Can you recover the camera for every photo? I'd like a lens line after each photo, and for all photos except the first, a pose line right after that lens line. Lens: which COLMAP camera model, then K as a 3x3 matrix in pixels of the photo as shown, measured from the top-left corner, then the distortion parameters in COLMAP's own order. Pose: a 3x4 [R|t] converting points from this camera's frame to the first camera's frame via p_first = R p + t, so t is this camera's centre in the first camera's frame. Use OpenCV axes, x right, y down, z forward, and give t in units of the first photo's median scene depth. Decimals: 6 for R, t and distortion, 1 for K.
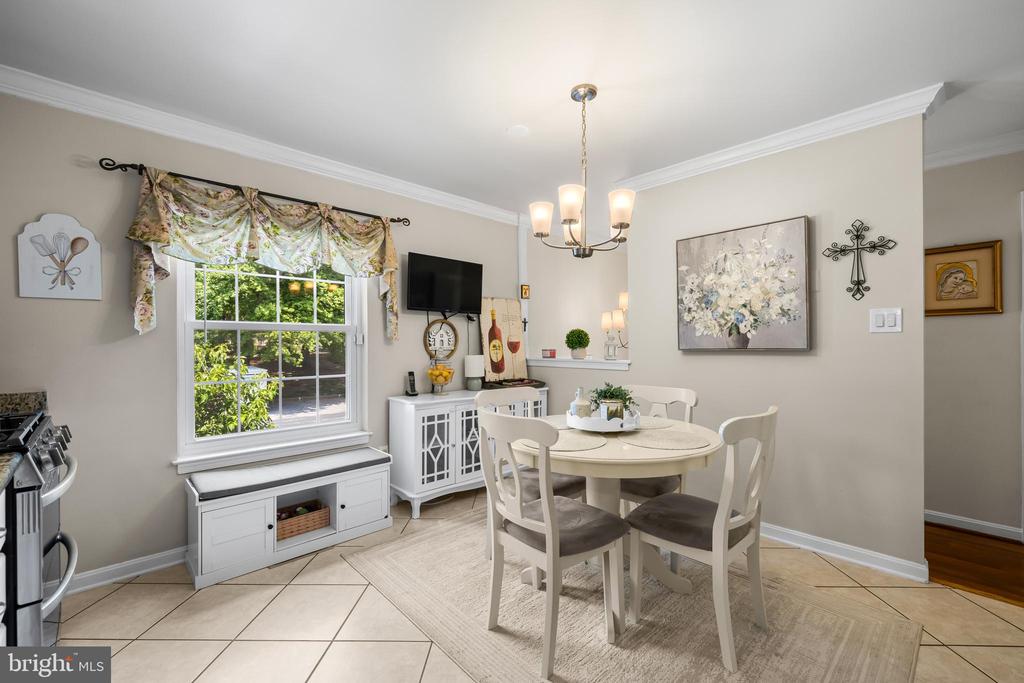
lens RADIAL K [[429.5, 0, 514.4], [0, 429.5, 338.3], [0, 0, 1]] dist [0.001485, 0.000984]
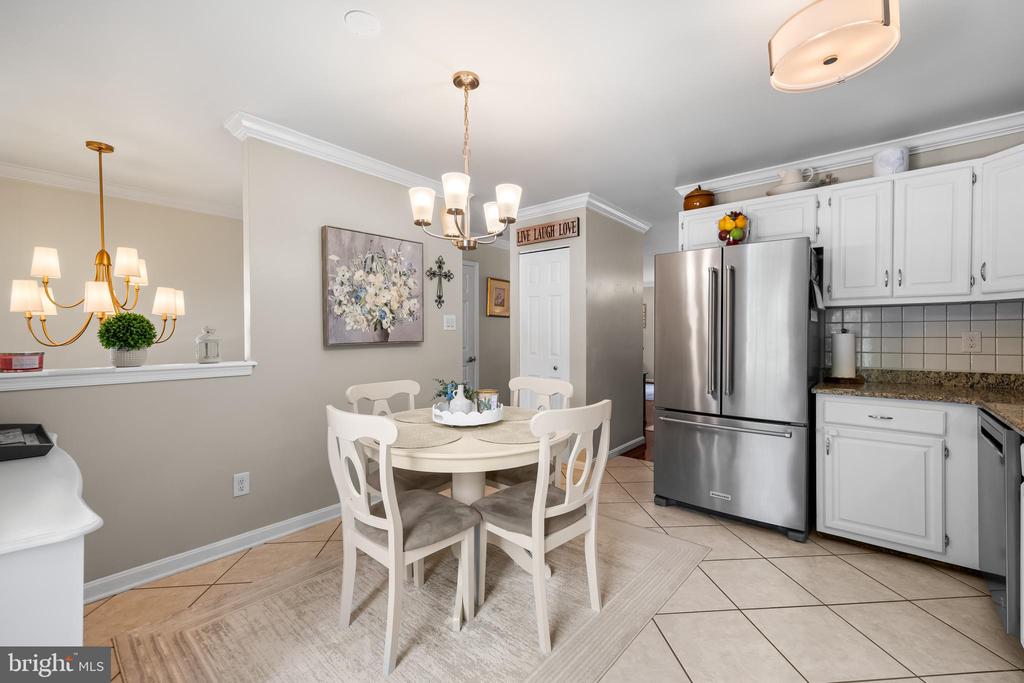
lens RADIAL K [[429.5, 0, 514.4], [0, 429.5, 338.3], [0, 0, 1]] dist [0.001485, 0.000984]
pose [[-0.107198, -0.006686, 0.994215, -0.639291], [-0.006128, 0.999963, 0.006064, 0.005336], [-0.994219, -0.005442, -0.107235, 0.773418]]
